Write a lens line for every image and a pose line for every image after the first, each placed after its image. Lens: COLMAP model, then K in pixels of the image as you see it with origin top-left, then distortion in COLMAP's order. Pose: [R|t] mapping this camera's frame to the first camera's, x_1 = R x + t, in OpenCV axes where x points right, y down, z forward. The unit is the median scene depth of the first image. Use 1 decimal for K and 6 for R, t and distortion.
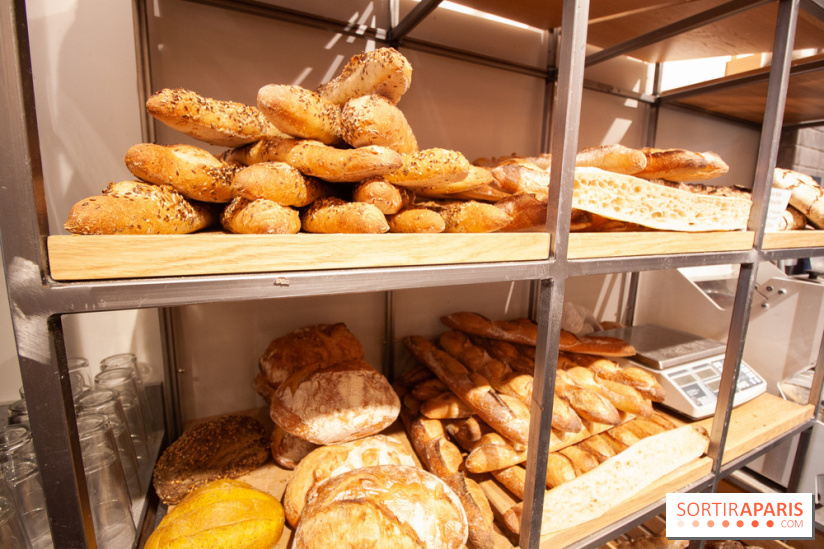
lens RADIAL K [[411.8, 0, 418.3], [0, 411.8, 273.6], [0, 0, 1]] dist [-0.010672, -0.000781]
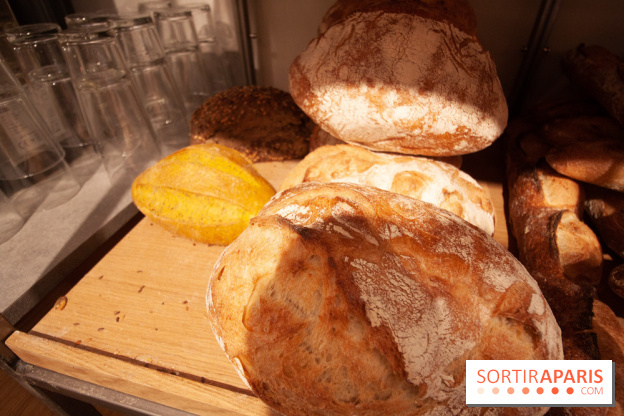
lens RADIAL K [[311.9, 0, 316.8], [0, 311.9, 207.3], [0, 0, 1]] dist [-0.010672, -0.000781]
pose [[0.752533, 0.363759, -0.548975, 0.034415], [-0.093967, 0.884387, 0.457198, 0.290978], [0.651816, -0.292471, 0.699711, 0.609337]]
